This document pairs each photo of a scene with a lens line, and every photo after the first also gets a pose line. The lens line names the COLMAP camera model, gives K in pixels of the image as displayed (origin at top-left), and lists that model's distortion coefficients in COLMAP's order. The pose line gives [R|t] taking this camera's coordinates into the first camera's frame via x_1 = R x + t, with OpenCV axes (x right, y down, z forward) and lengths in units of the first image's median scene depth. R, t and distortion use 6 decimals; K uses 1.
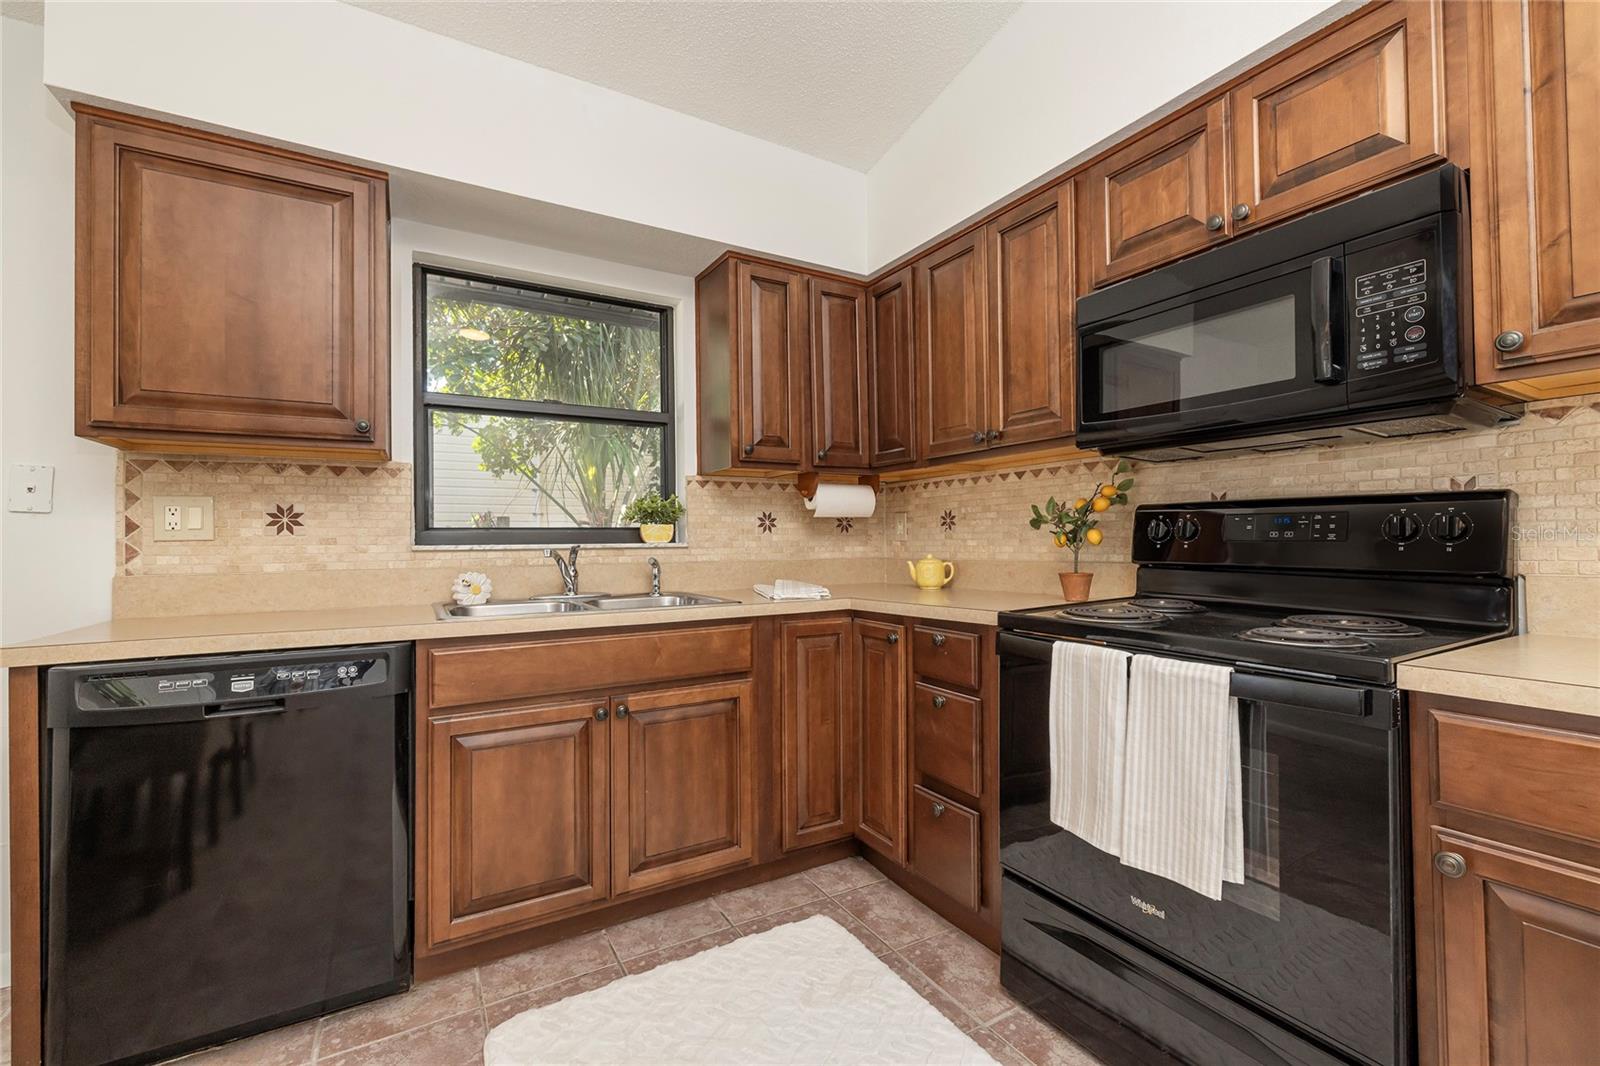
lens RADIAL K [[672.9, 0, 779.5], [0, 672.9, 534.1], [0, 0, 1]] dist [-0.000108, -0.000276]
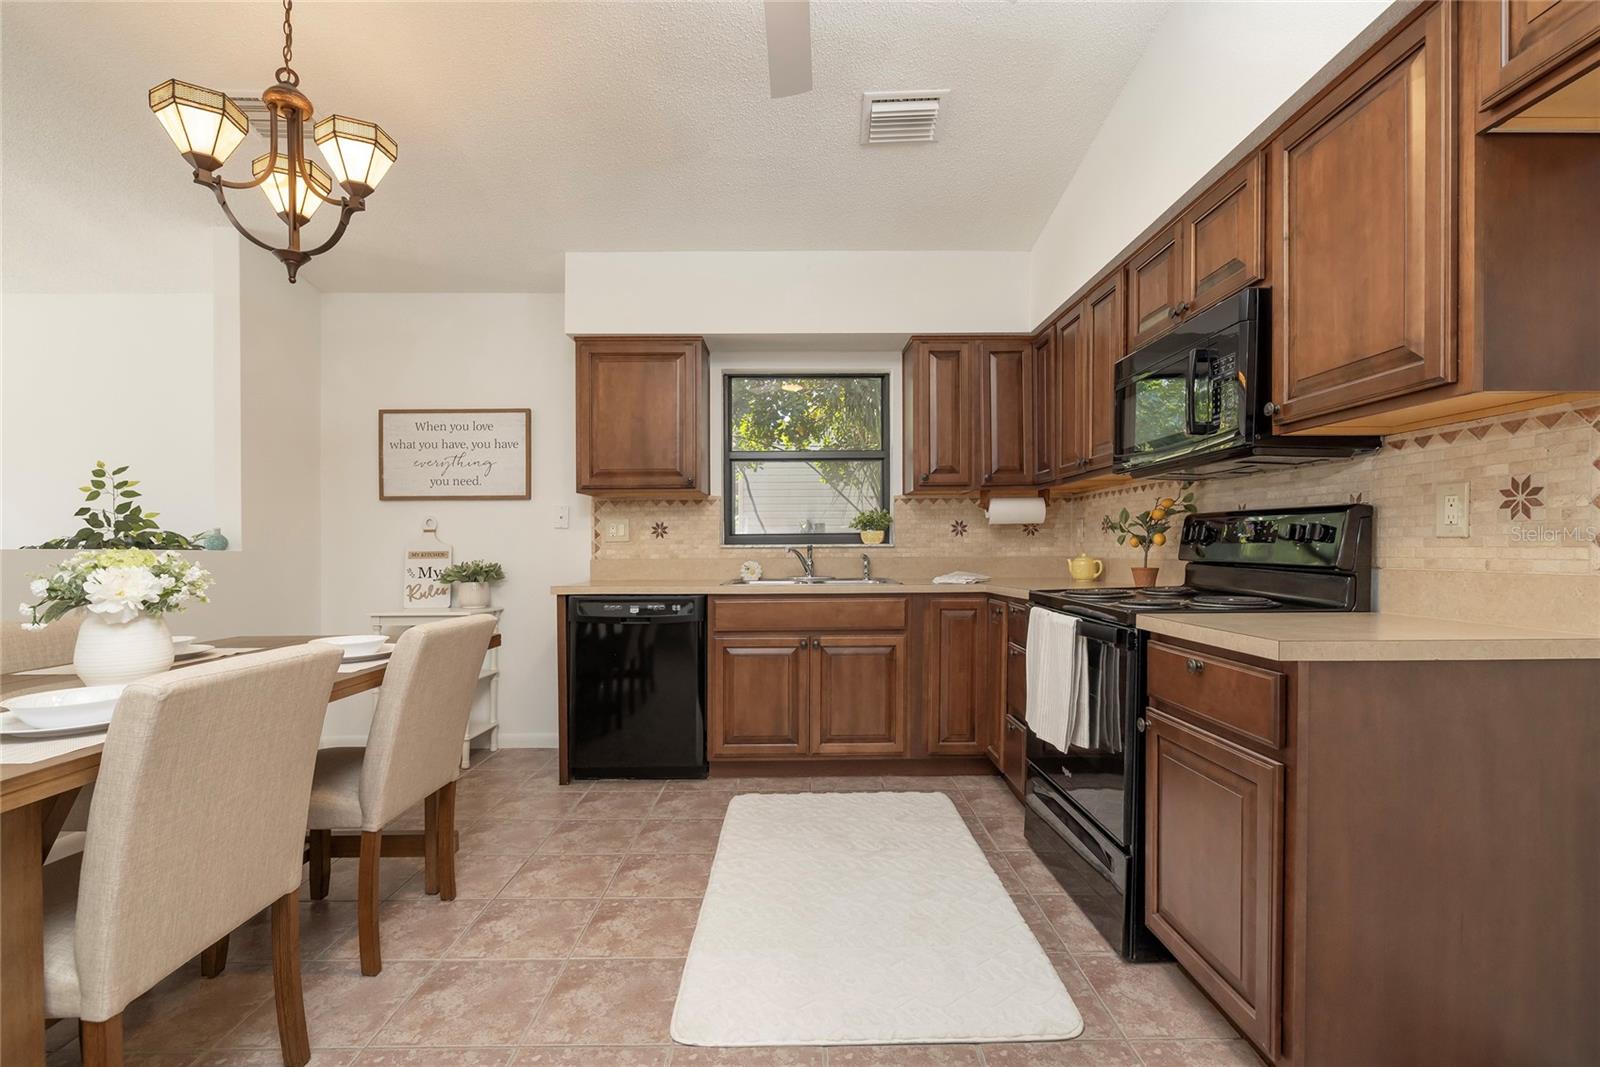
lens RADIAL K [[717.4, 0, 807.4], [0, 717.4, 546.2], [0, 0, 1]] dist [-0.004584, -0.000560]
pose [[0.878785, 0.003757, -0.477204, 0.546963], [0.003375, 0.999895, 0.014086, -0.004577], [0.477206, -0.013989, 0.878680, -0.521798]]
